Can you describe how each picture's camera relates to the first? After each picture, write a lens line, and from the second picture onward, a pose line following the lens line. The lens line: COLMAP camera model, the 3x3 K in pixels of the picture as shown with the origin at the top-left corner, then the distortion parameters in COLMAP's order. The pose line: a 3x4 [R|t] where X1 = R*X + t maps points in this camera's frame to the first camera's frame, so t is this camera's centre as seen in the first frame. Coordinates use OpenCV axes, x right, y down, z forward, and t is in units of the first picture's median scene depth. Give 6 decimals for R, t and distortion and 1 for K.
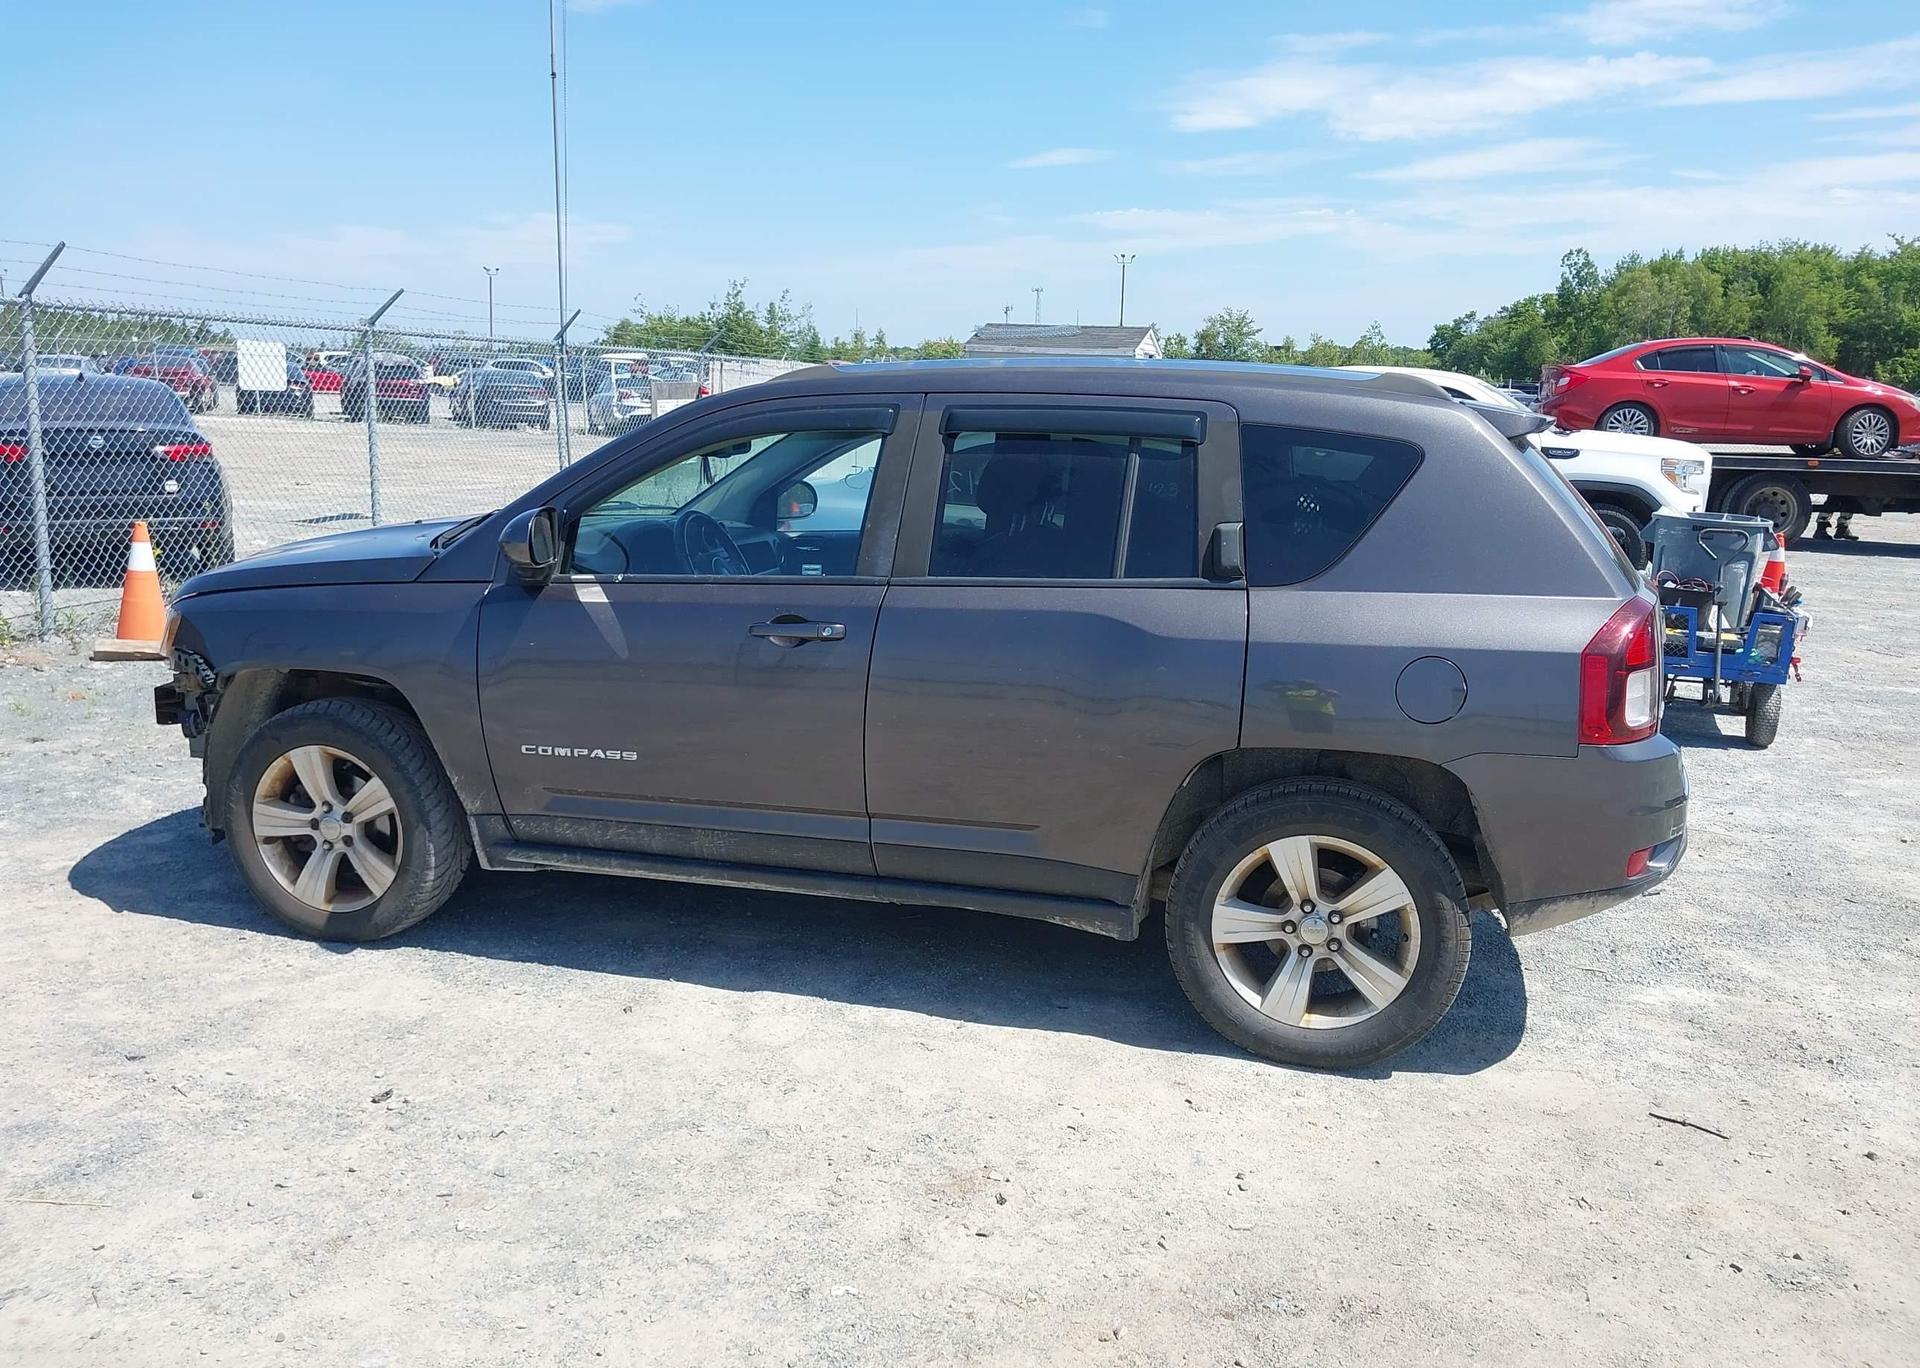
lens RADIAL K [[1511.1, 0, 956.6], [0, 1511.1, 726.6], [0, 0, 1]] dist [0.027739, -0.033444]
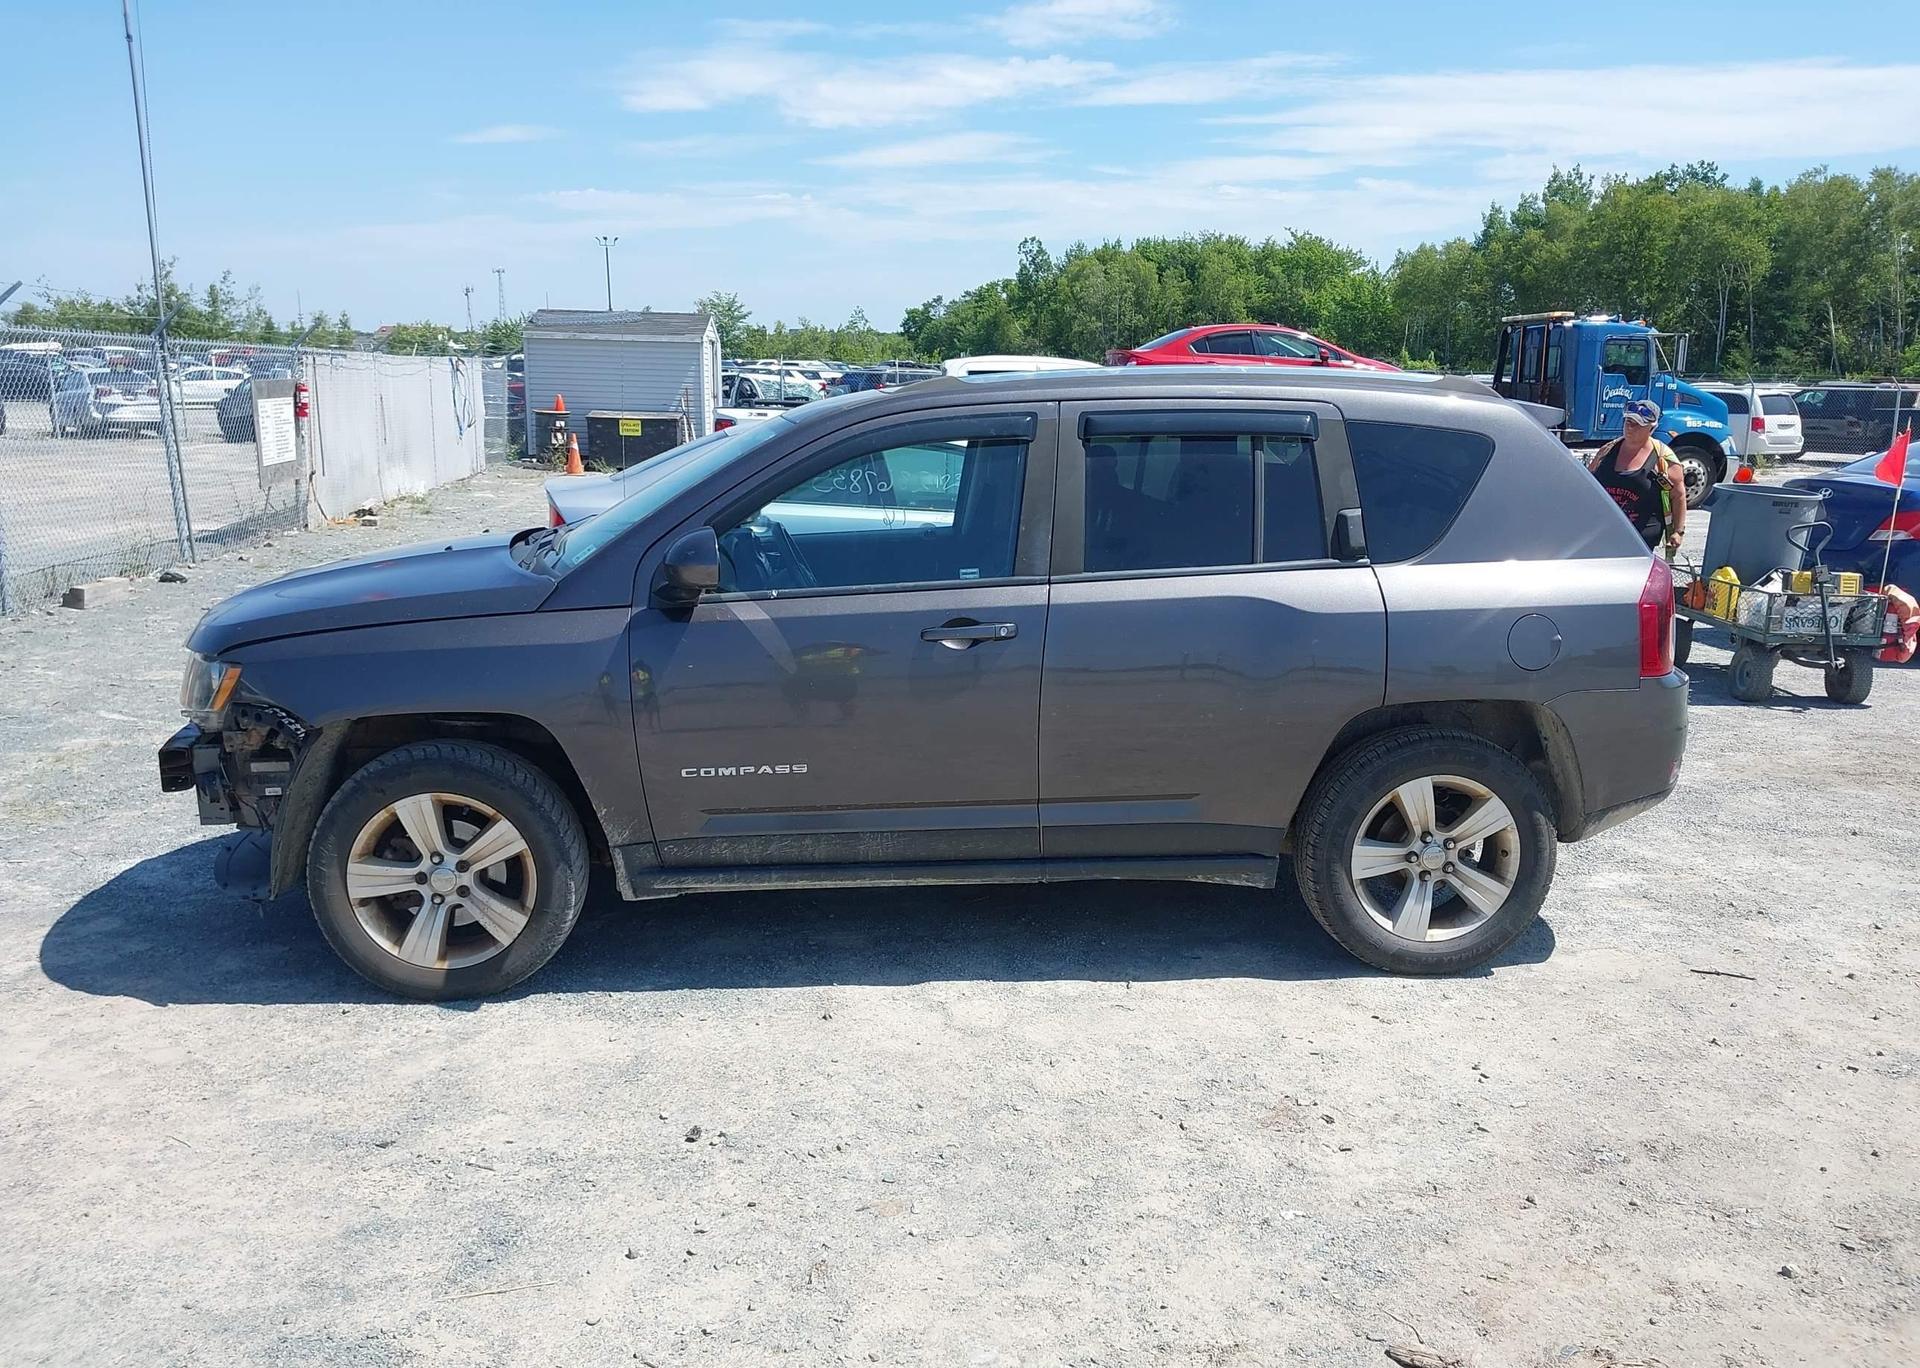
lens RADIAL K [[1511.1, 0, 956.6], [0, 1511.1, 726.6], [0, 0, 1]] dist [0.027739, -0.033444]
pose [[0.943258, -0.091495, 0.319205, -0.434584], [0.088090, 0.995796, 0.025121, -0.024501], [-0.320162, 0.004423, 0.947353, 0.013917]]
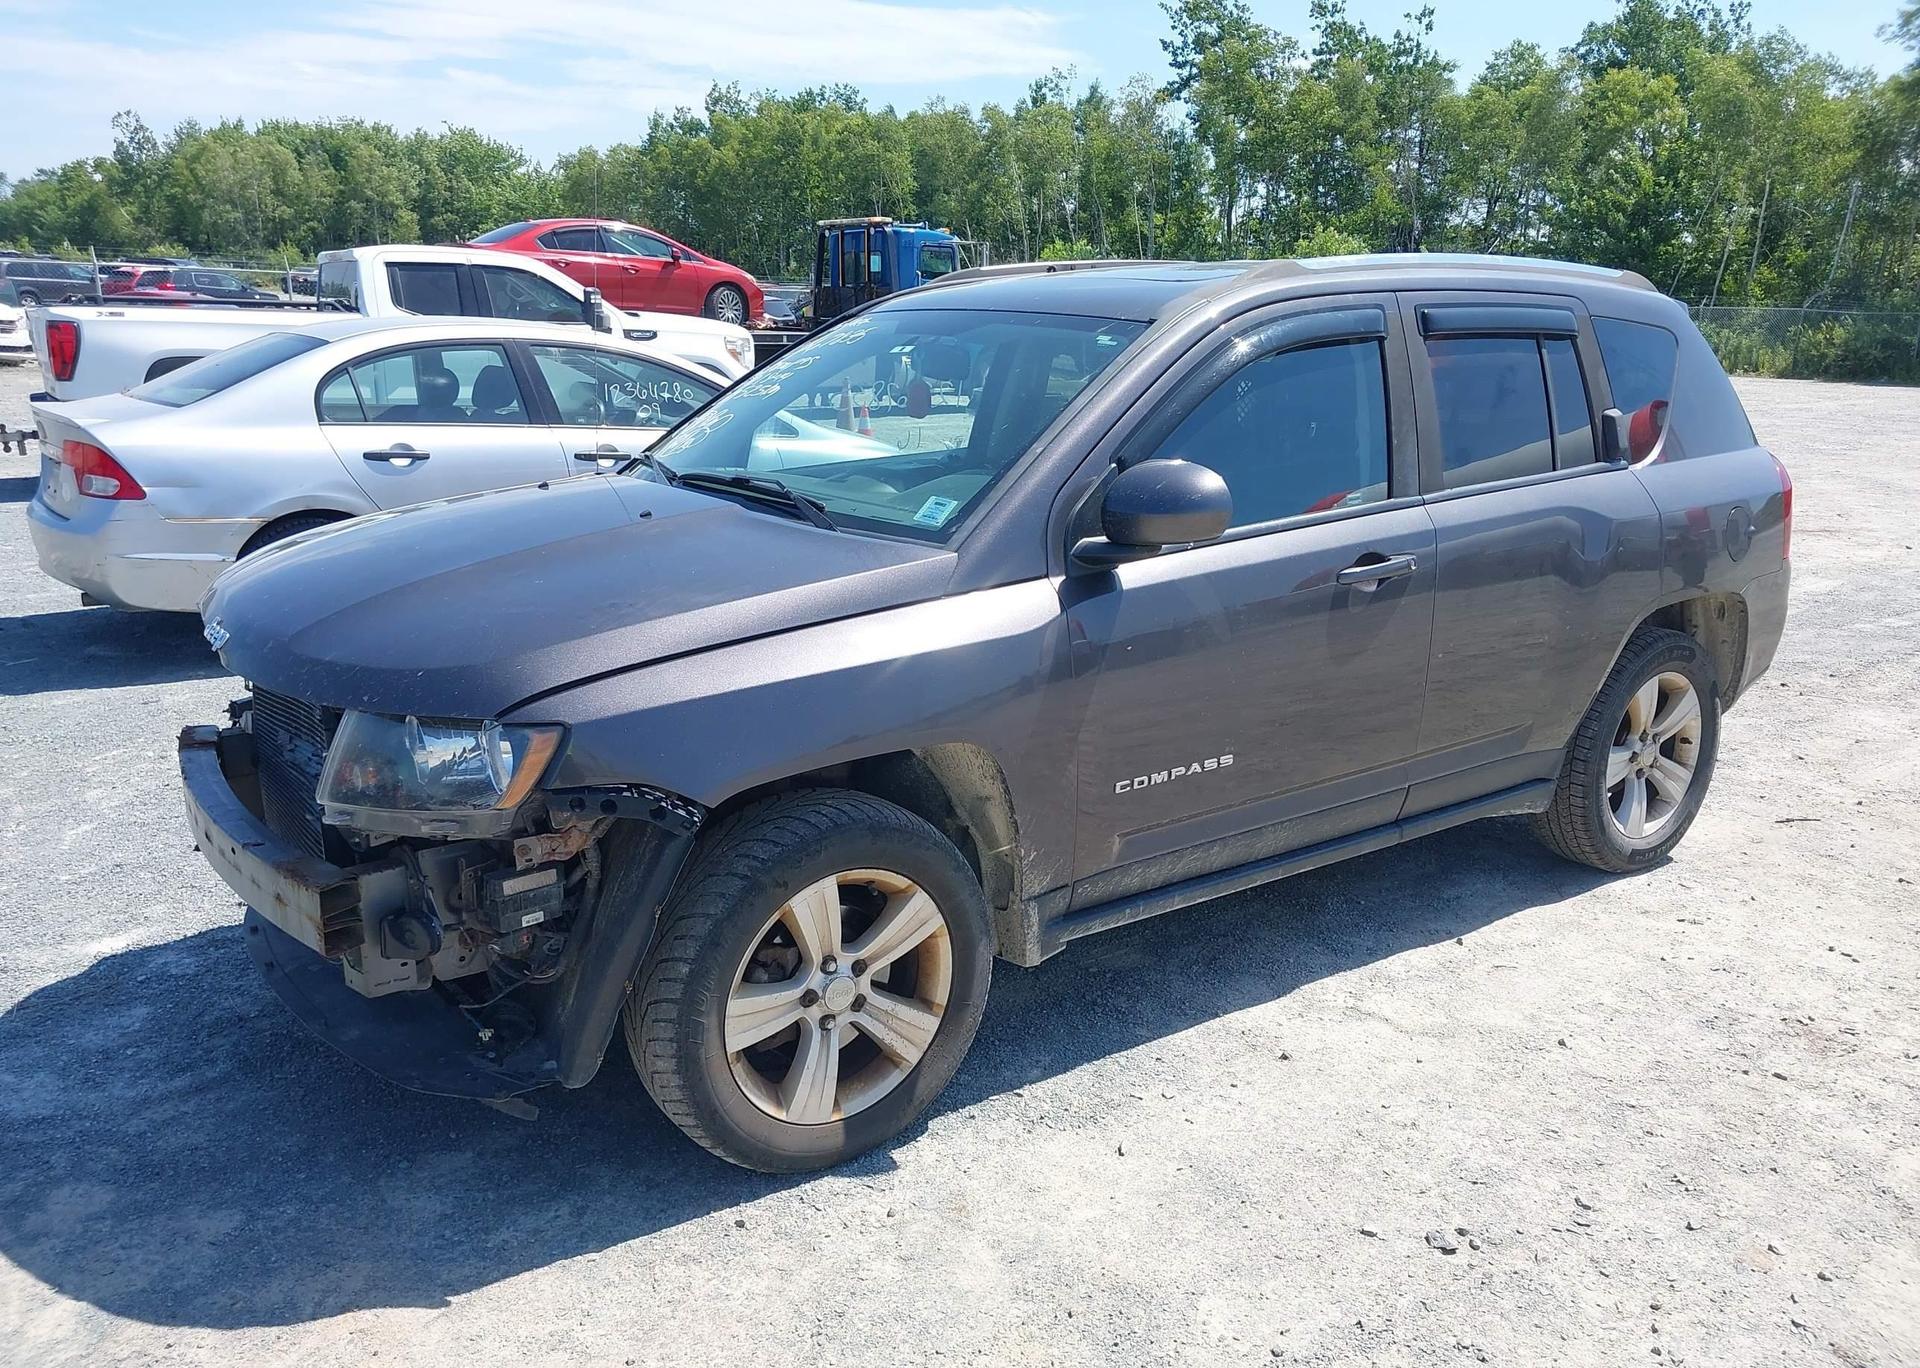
lens RADIAL K [[1510.0, 0, 959.8], [0, 1510.0, 722.5], [0, 0, 1]] dist [0.020576, -0.018901]
pose [[0.637768, -0.223563, 0.737069, -0.888925], [0.167383, 0.974308, 0.150688, -0.143423], [-0.751821, 0.027269, 0.658804, 0.577652]]
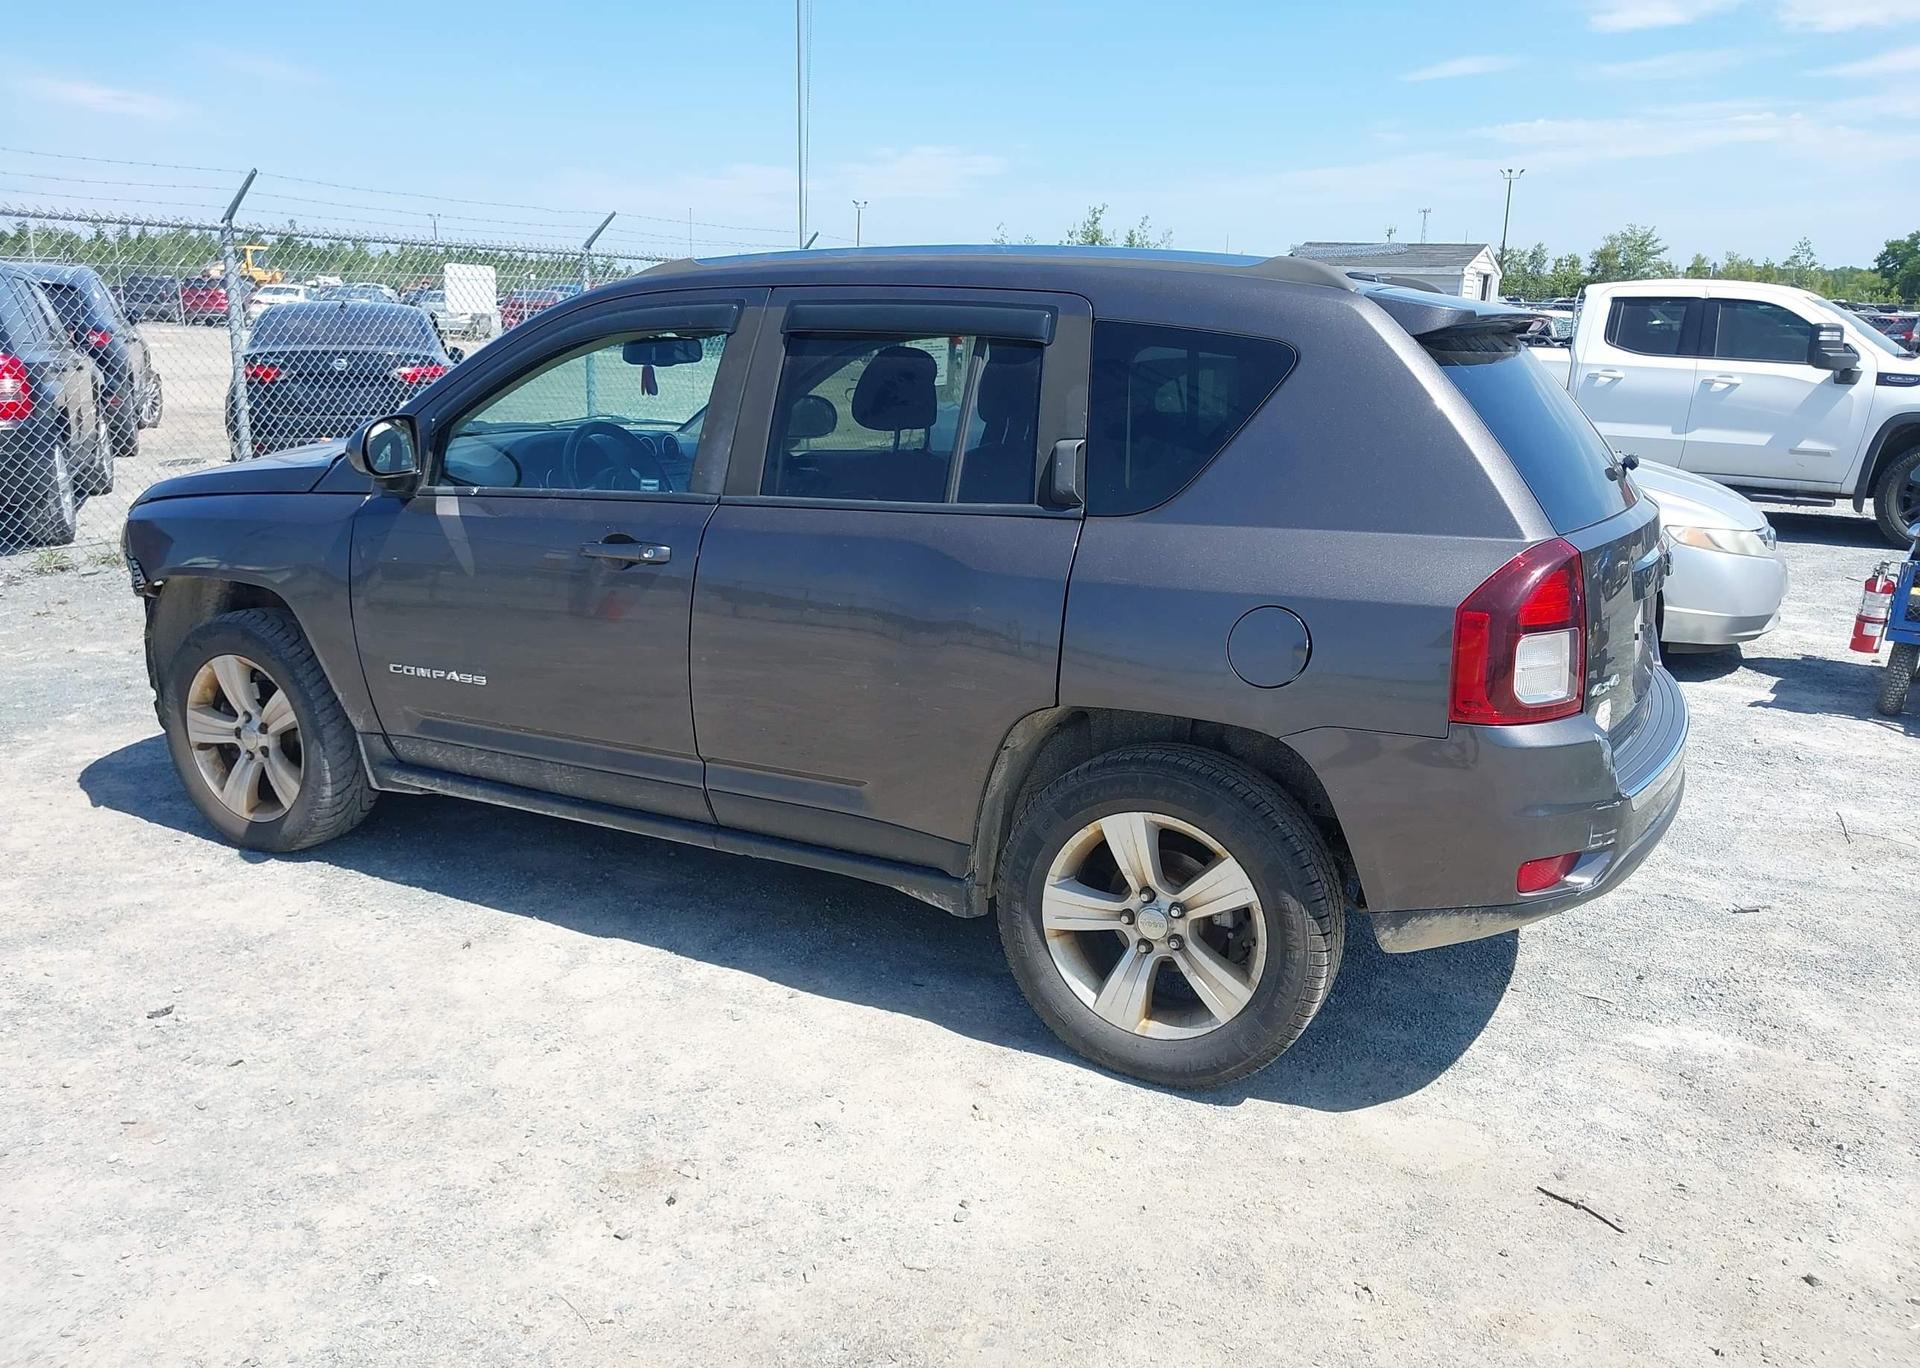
lens RADIAL K [[1511.1, 0, 956.6], [0, 1511.1, 726.6], [0, 0, 1]] dist [0.027739, -0.033444]
pose [[0.971863, 0.055066, -0.229019, 0.292398], [-0.045197, 0.997818, 0.048121, -0.010804], [0.231169, -0.036417, 0.972232, 0.142197]]
